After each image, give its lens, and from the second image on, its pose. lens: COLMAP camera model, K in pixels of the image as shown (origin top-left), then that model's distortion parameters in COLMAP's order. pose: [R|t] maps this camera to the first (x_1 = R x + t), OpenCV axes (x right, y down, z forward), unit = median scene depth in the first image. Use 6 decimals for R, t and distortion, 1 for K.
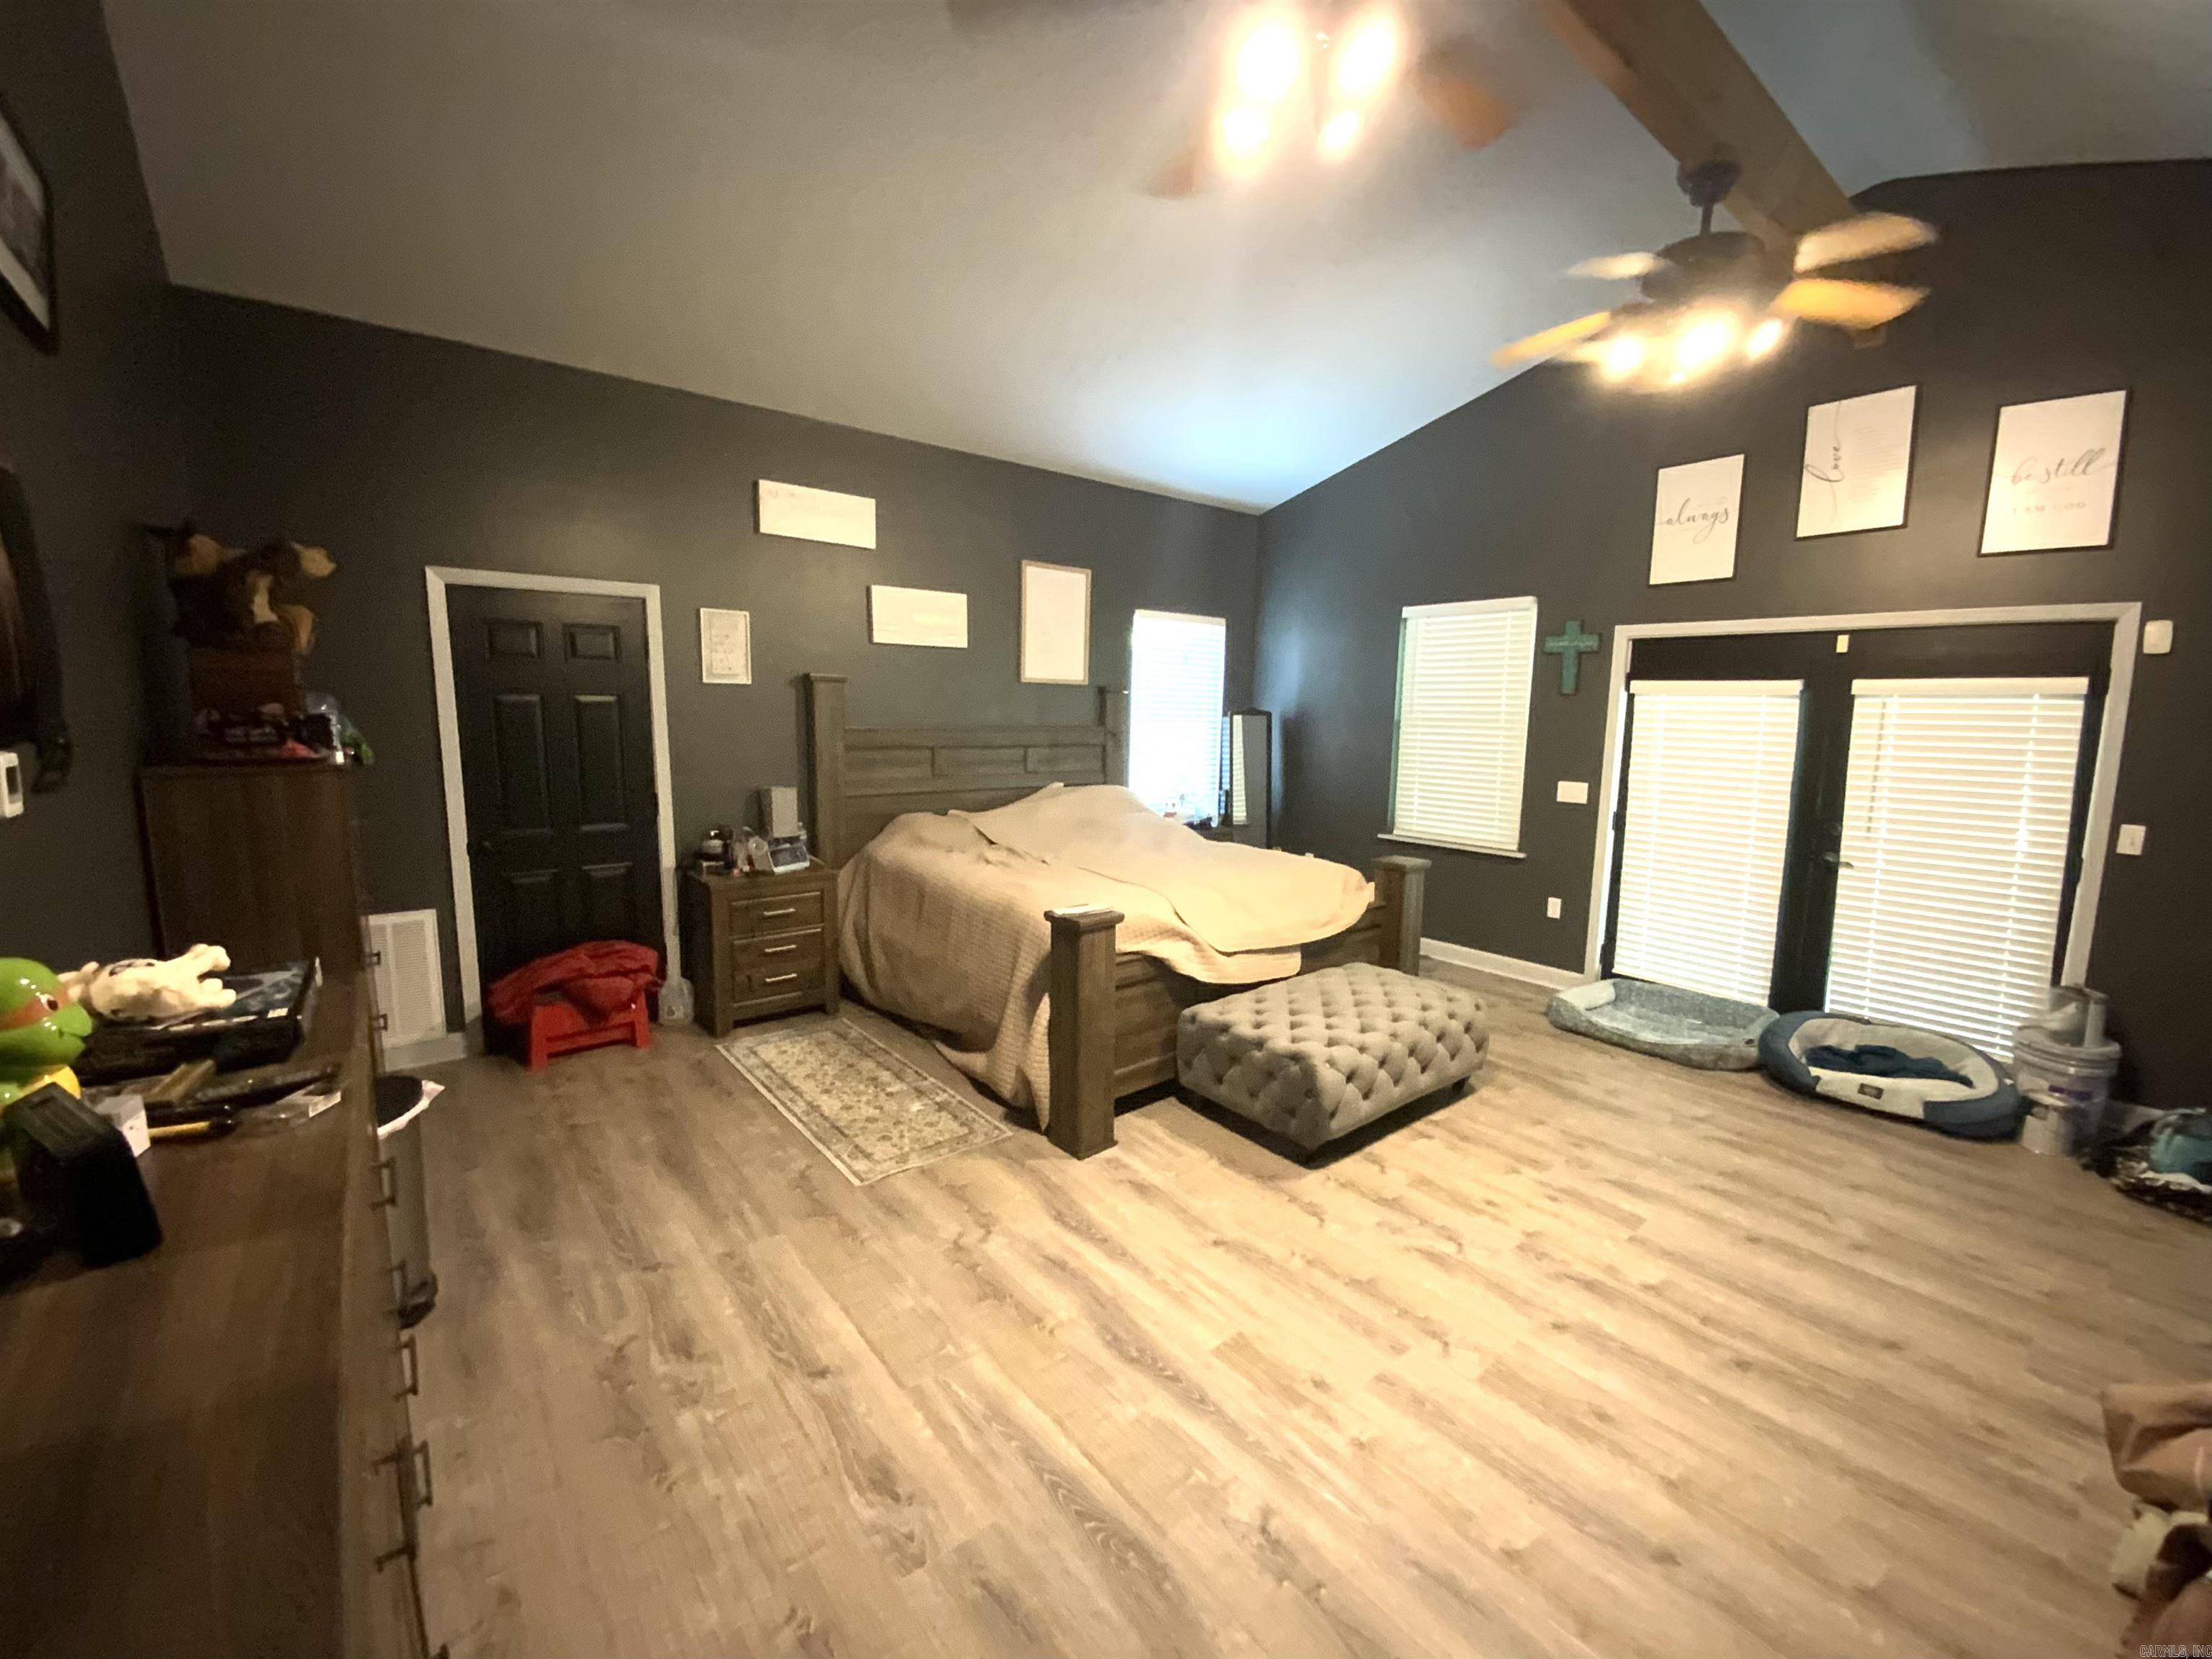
lens RADIAL K [[907.1, 0, 1106.0], [0, 907.1, 829.5], [0, 0, 1]] dist [0.012552, -0.015796]
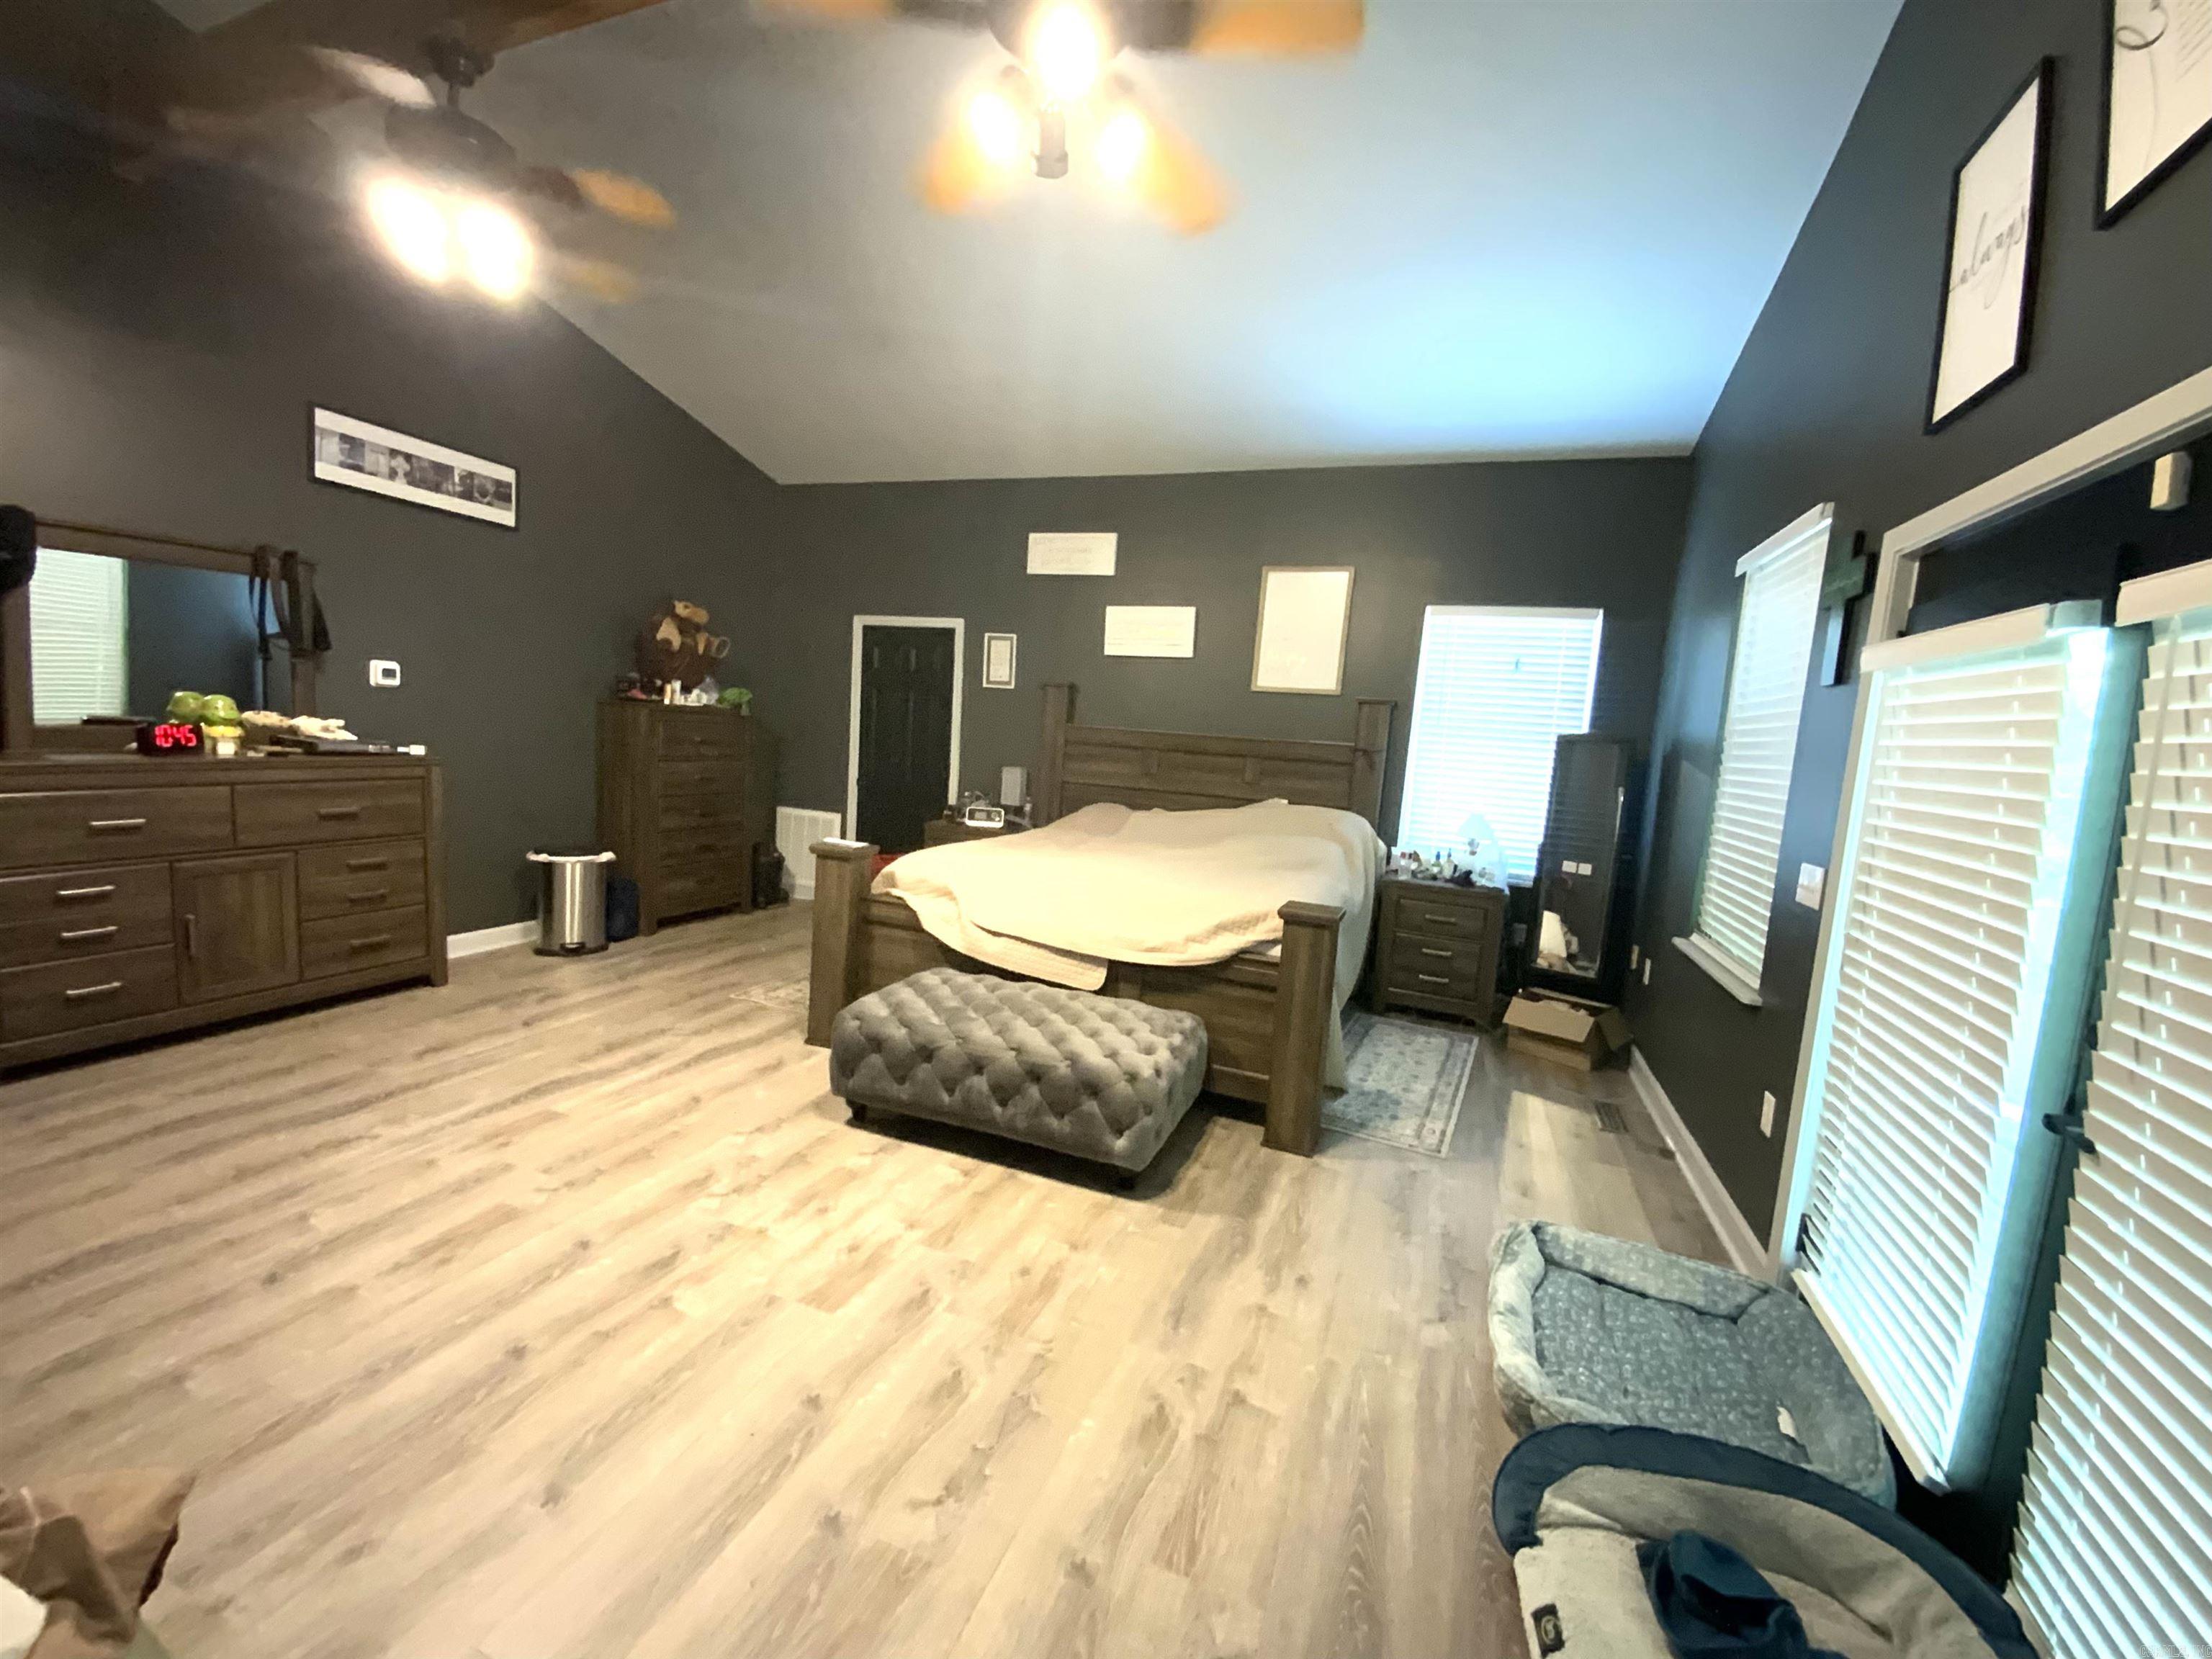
lens RADIAL K [[907.1, 0, 1106.0], [0, 907.1, 829.5], [0, 0, 1]] dist [0.012552, -0.015796]
pose [[0.490725, 0.113086, -0.863945, 1.203062], [-0.180811, 0.983174, 0.025992, -0.024171], [0.852348, 0.143456, 0.502915, 0.695323]]
